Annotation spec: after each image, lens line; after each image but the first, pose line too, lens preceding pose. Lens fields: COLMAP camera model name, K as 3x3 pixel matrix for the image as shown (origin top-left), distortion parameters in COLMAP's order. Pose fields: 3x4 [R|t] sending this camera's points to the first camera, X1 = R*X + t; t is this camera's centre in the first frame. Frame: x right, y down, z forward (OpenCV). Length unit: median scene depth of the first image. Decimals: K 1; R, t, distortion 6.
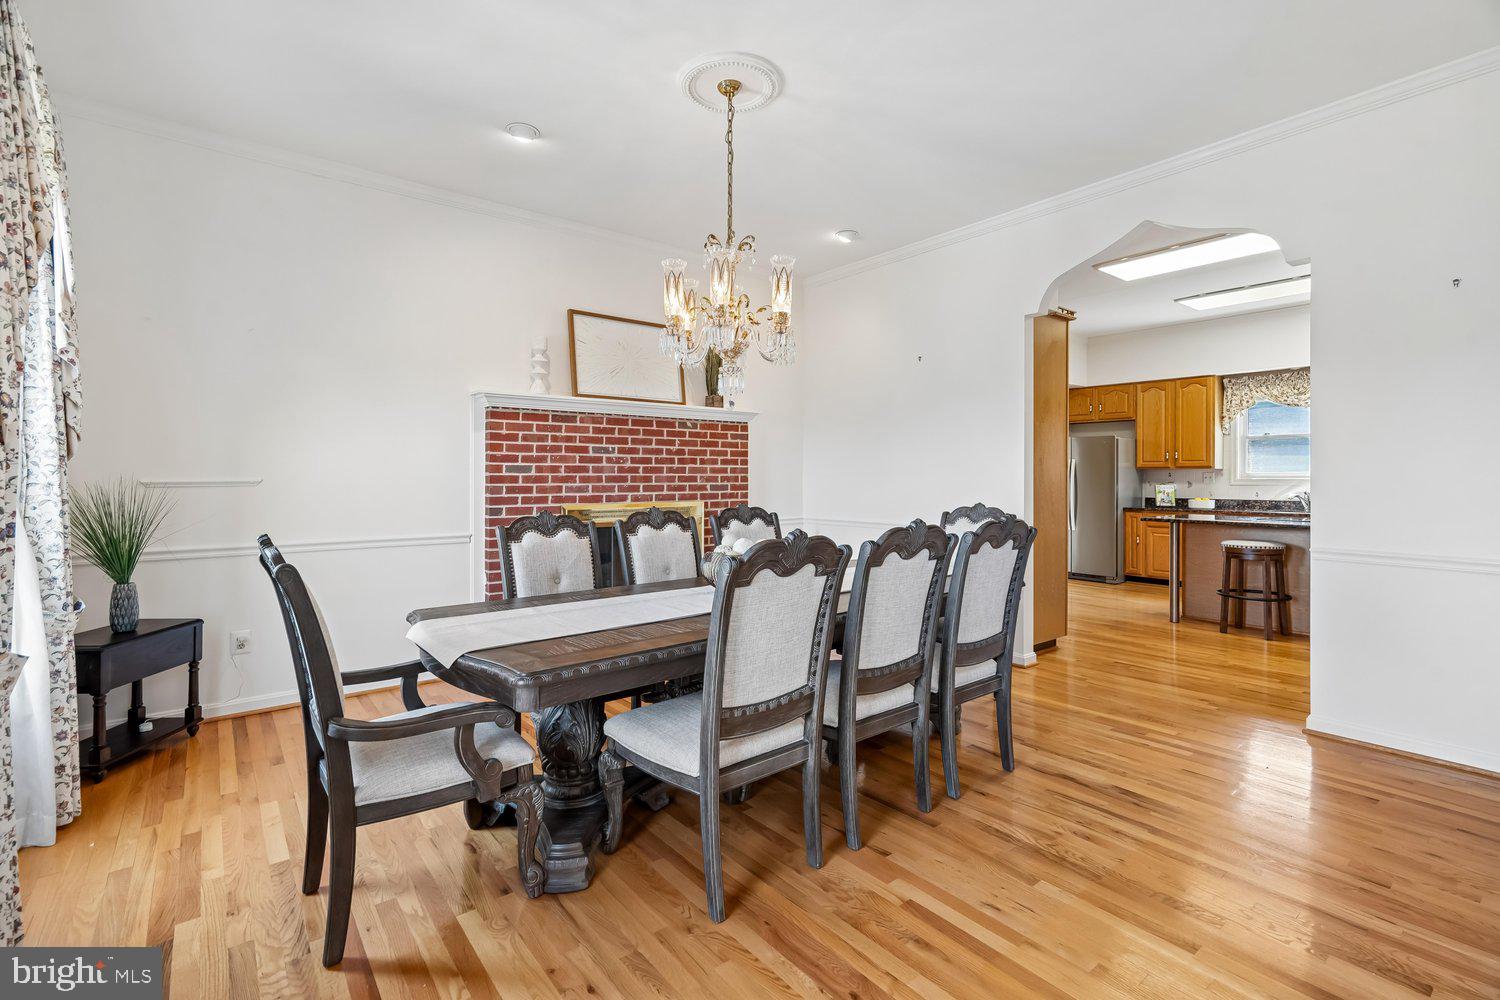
lens RADIAL K [[705.9, 0, 731.2], [0, 705.9, 482.6], [0, 0, 1]] dist [0.017789, 0.000897]
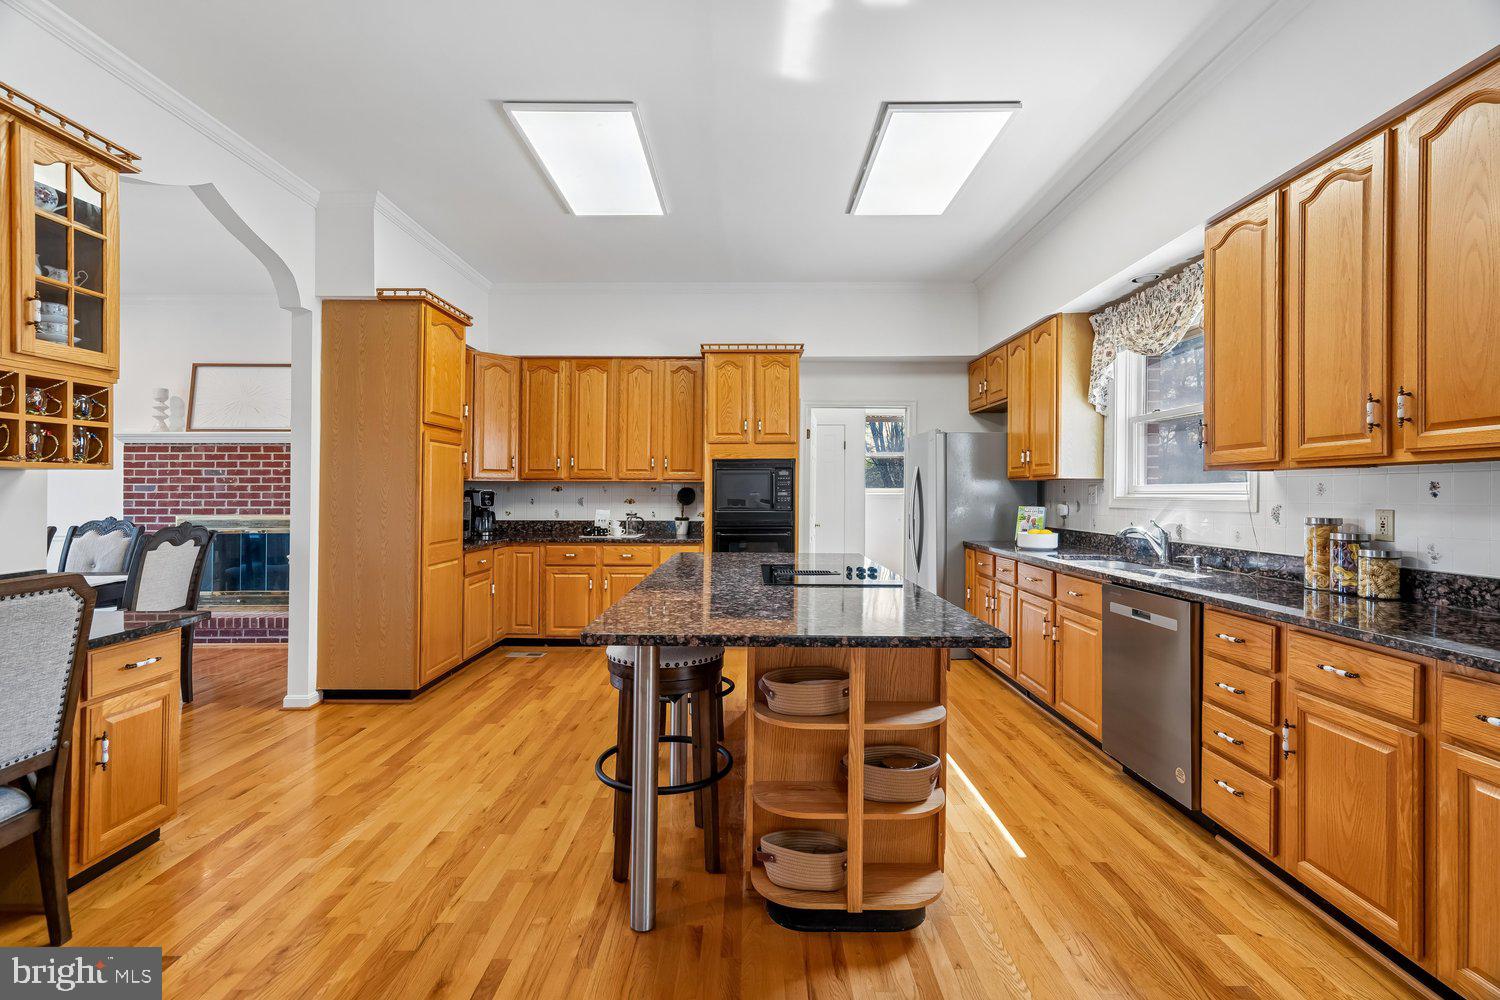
lens RADIAL K [[705.9, 0, 756.5], [0, 705.9, 480.1], [0, 0, 1]] dist [0.017789, 0.000897]
pose [[0.780319, -0.006989, -0.625342, 1.333626], [-0.003591, 0.999871, -0.015655, -0.015943], [0.625371, 0.014461, 0.780194, 0.605124]]
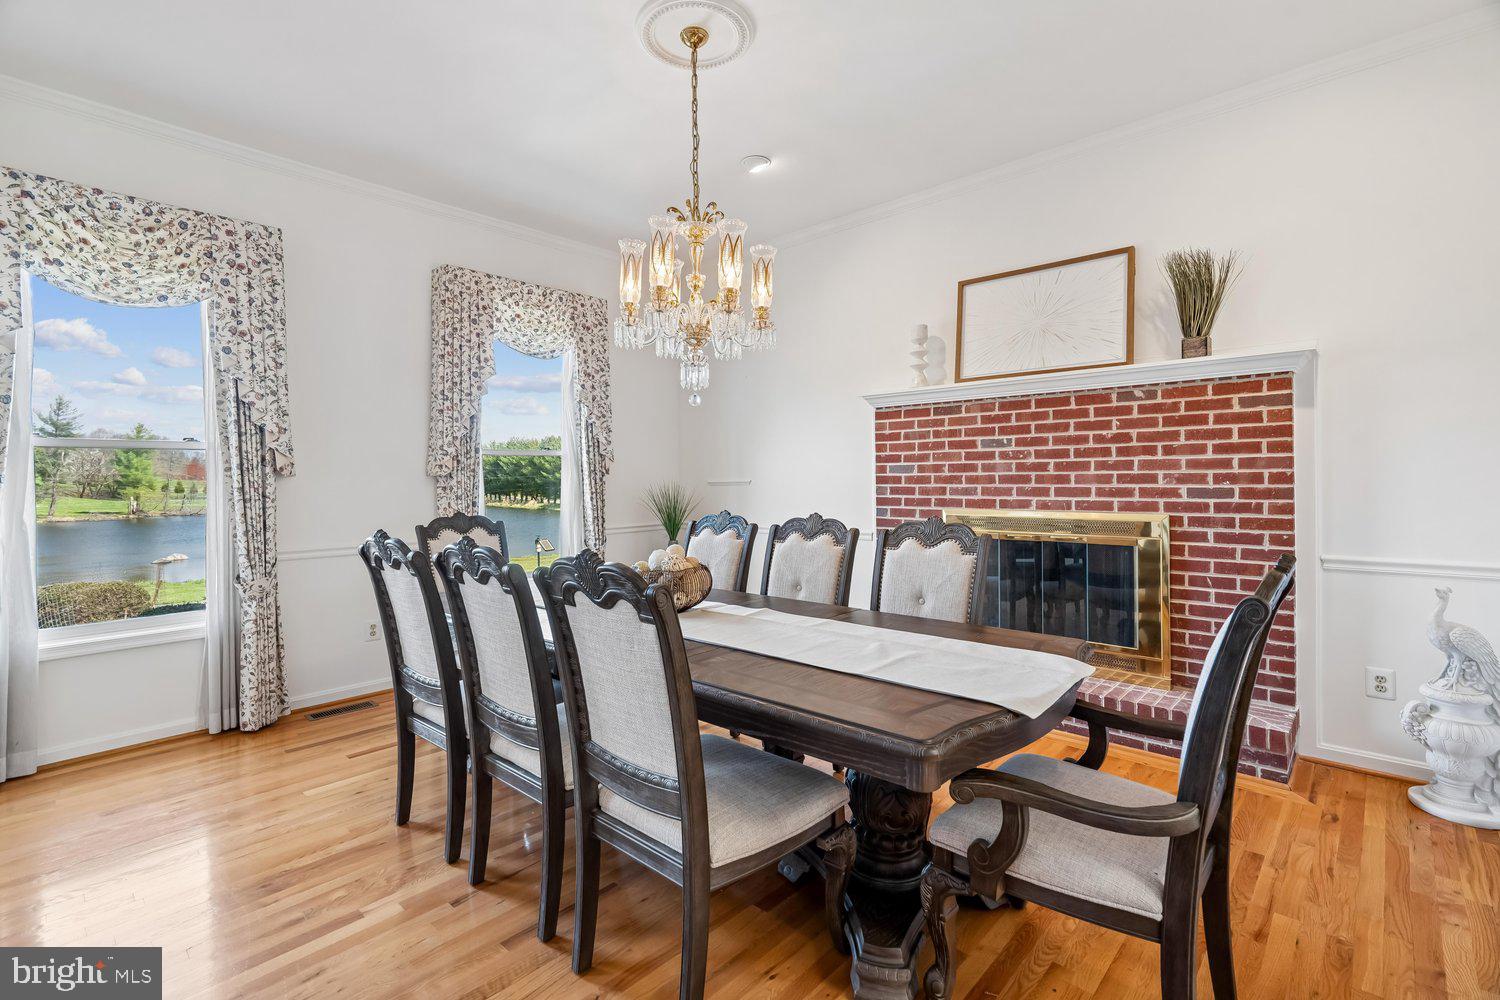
lens RADIAL K [[705.9, 0, 742.8], [0, 705.9, 472.5], [0, 0, 1]] dist [0.017789, 0.000897]
pose [[0.152466, -0.006203, -0.988289, 0.560004], [0.004509, 0.999974, -0.005581, -0.009330], [0.988298, -0.003605, 0.152490, 0.583619]]
